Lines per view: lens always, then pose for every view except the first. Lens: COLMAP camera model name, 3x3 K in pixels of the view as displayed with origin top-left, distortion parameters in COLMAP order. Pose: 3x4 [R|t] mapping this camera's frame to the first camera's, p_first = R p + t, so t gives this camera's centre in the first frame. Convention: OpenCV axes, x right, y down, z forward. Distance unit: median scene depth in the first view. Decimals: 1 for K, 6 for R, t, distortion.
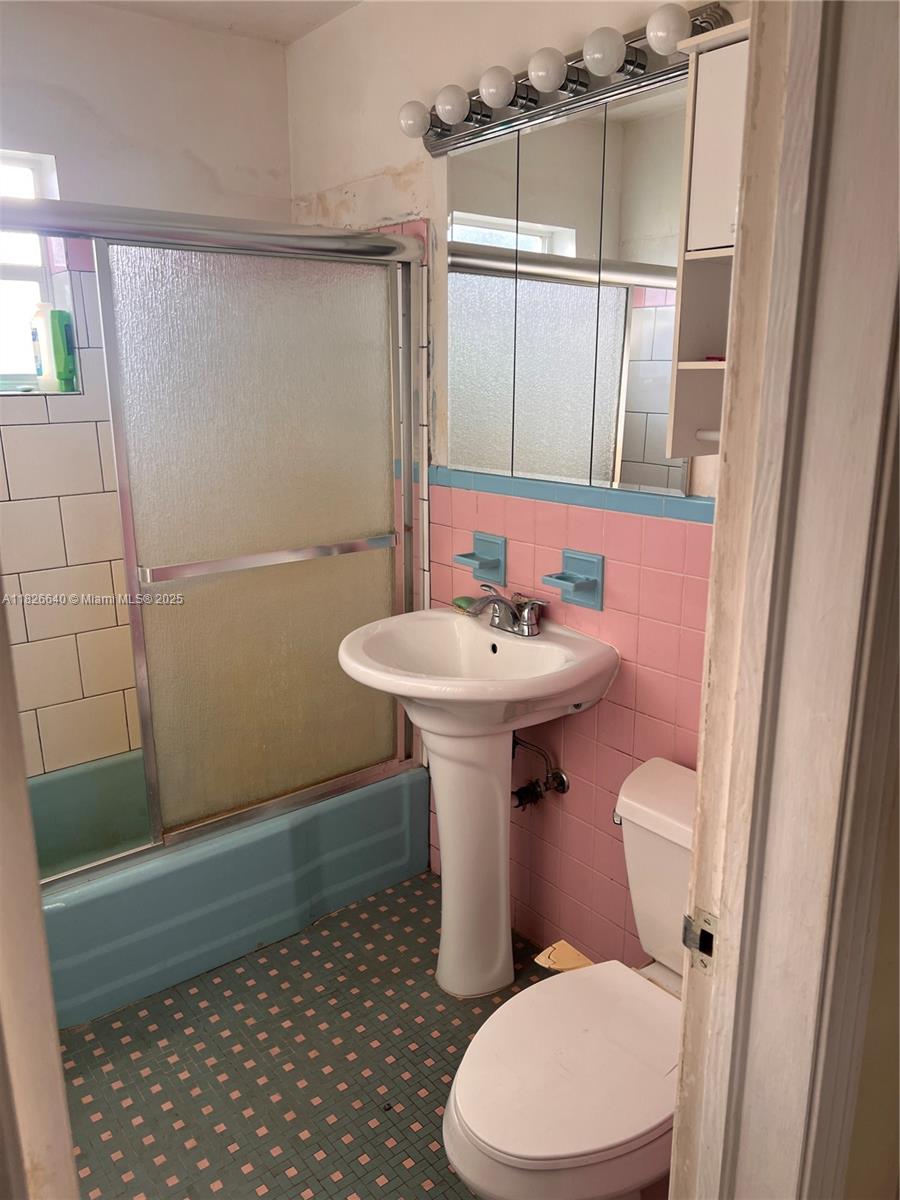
lens RADIAL K [[904.9, 0, 460.0], [0, 904.9, 609.2], [0, 0, 1]] dist [0.048546, -0.062166]
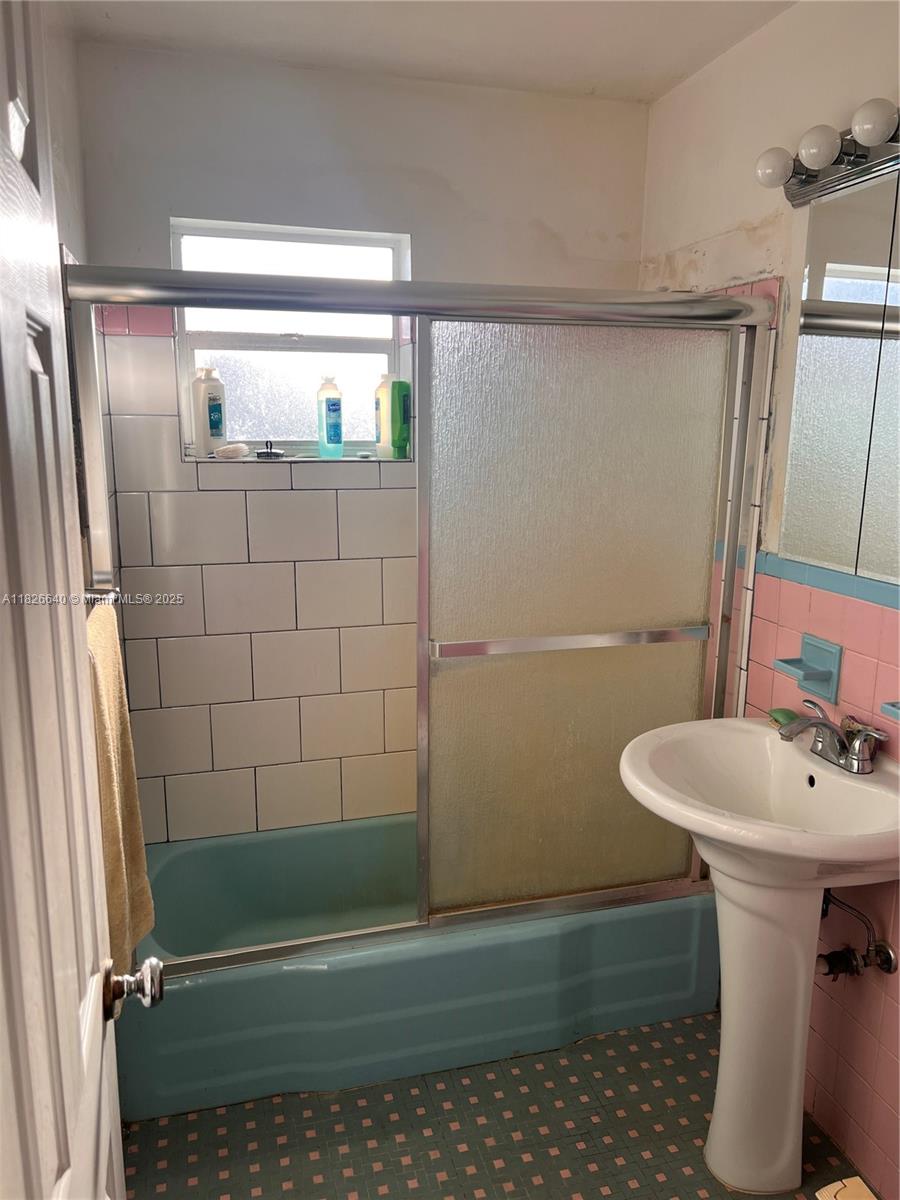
lens RADIAL K [[904.9, 0, 457.1], [0, 904.9, 609.5], [0, 0, 1]] dist [0.048546, -0.062166]
pose [[0.922091, 0.090560, -0.376228, 0.036573], [-0.109490, 0.993559, -0.029191, -0.049985], [0.371162, 0.068110, 0.926067, 0.091945]]
